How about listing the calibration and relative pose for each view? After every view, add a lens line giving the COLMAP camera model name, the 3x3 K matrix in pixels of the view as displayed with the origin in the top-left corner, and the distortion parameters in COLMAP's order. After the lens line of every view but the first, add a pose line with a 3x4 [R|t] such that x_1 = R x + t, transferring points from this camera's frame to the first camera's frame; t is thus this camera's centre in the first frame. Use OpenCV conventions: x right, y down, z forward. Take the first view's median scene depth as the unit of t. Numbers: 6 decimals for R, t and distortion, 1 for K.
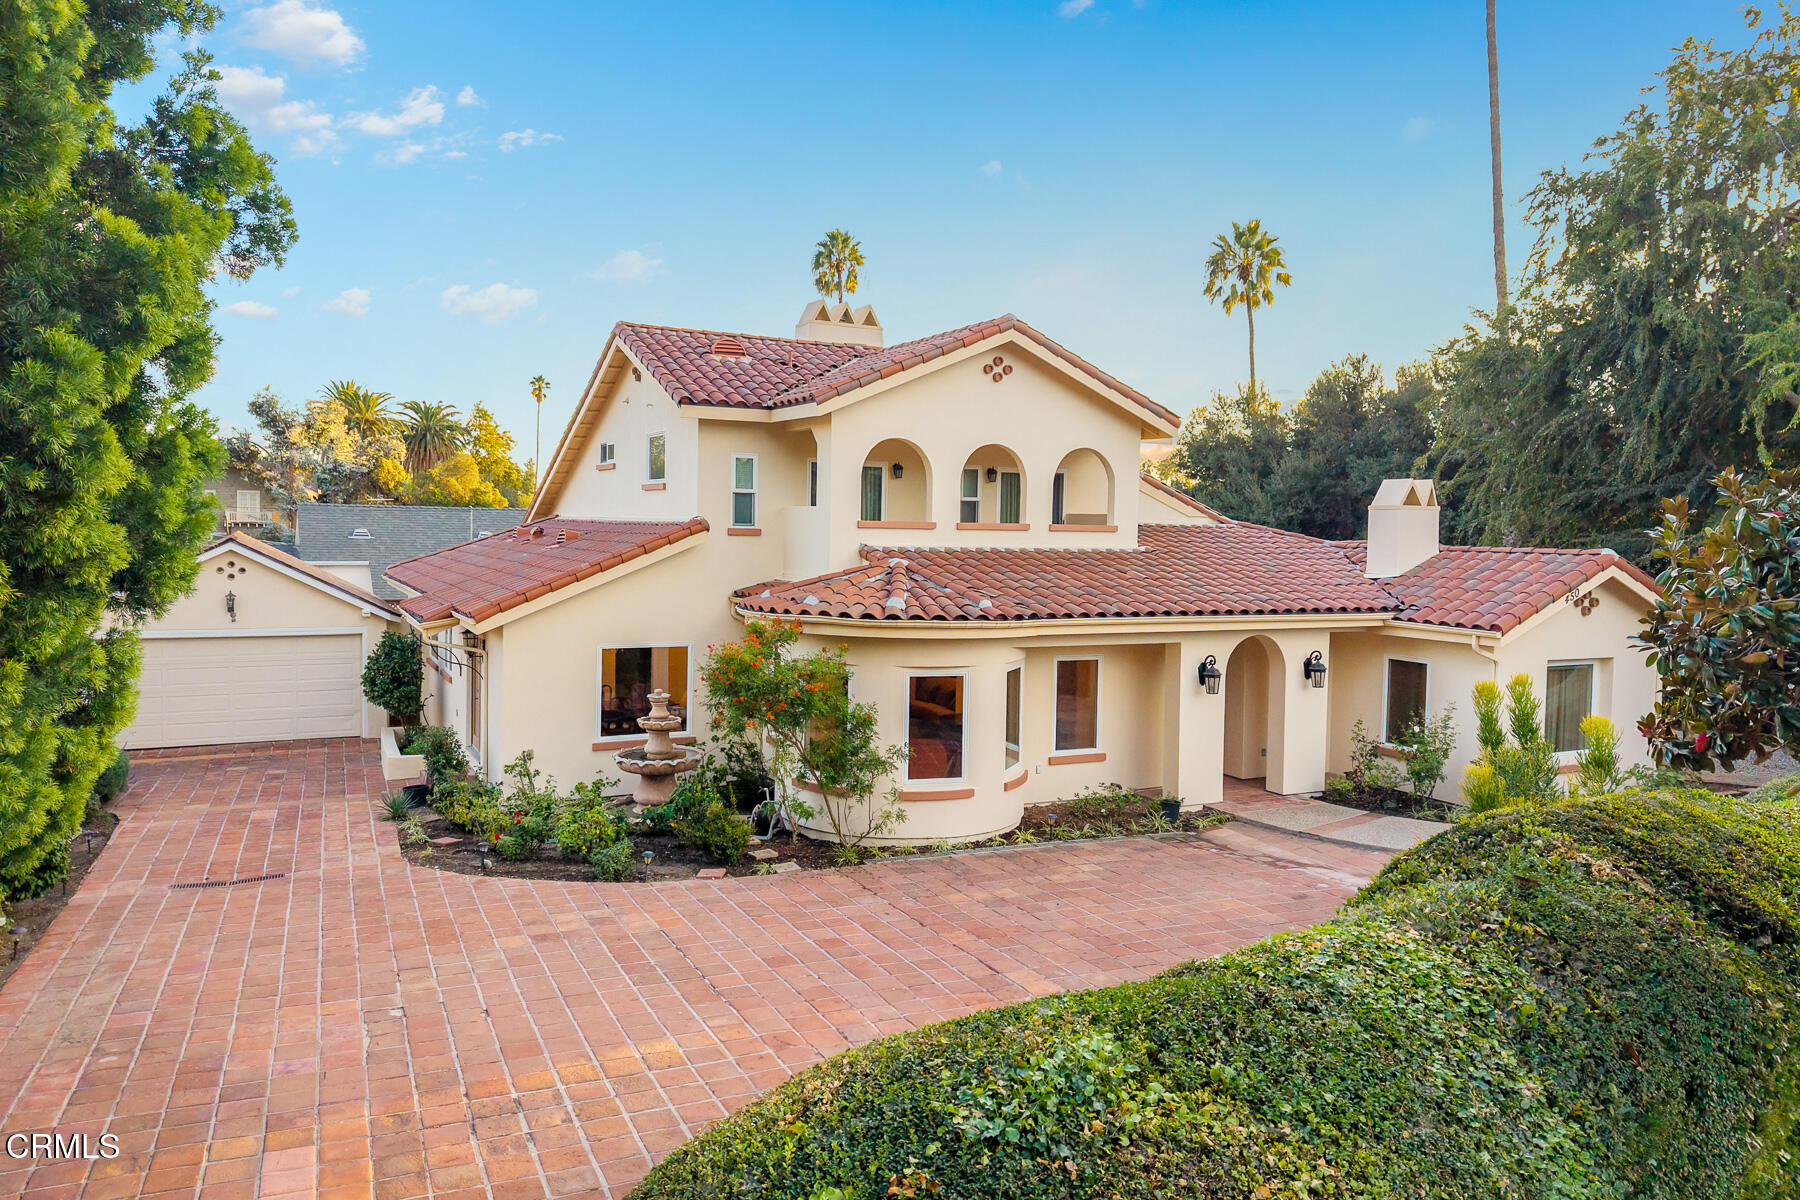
lens RADIAL K [[1249.7, 0, 912.9], [0, 1249.7, 582.8], [0, 0, 1]] dist [0.038642, -0.043479]
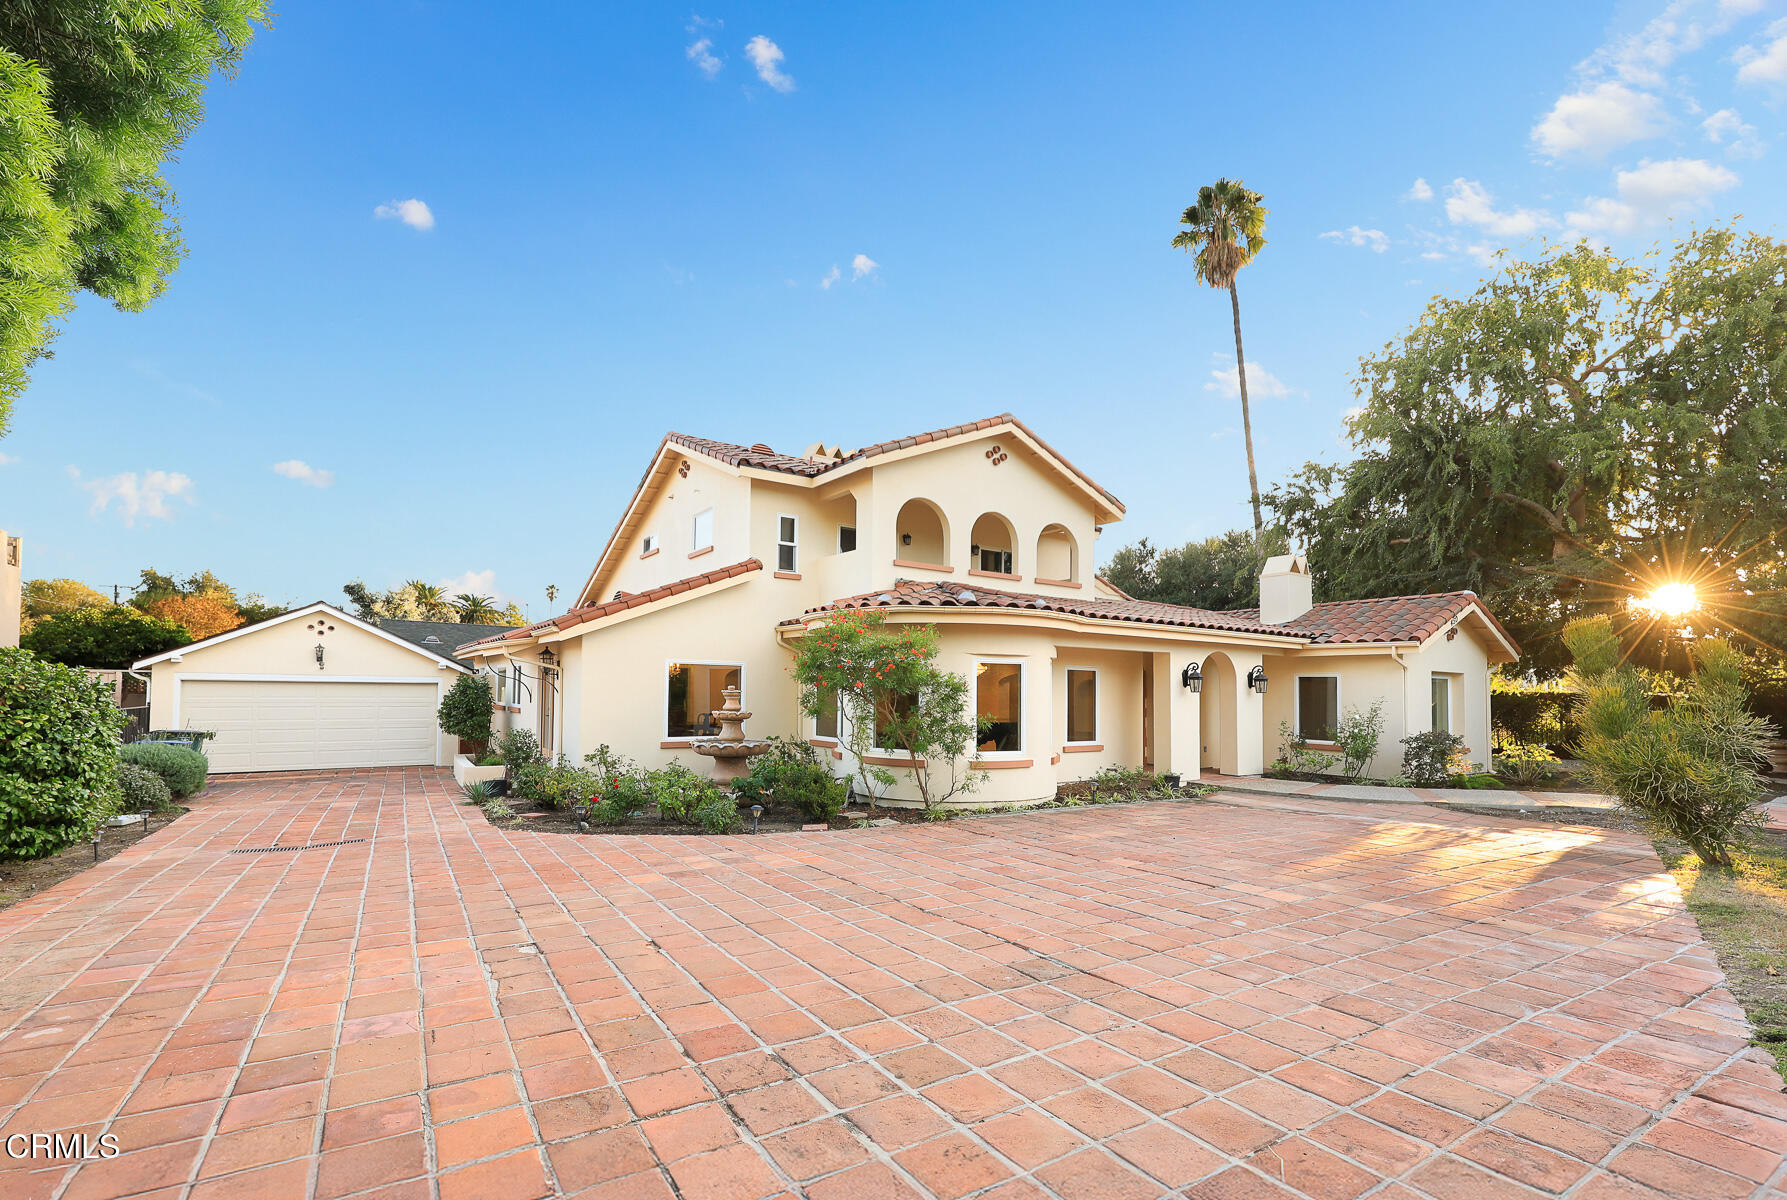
lens RADIAL K [[718.5, 0, 906.4], [0, 718.5, 724.0], [0, 0, 1]] dist [-0.001336, 0.001551]
pose [[0.983449, 0.018024, 0.180289, -0.170014], [-0.015093, 0.999731, -0.017616, 0.133774], [-0.180558, 0.014603, 0.983456, 0.339086]]
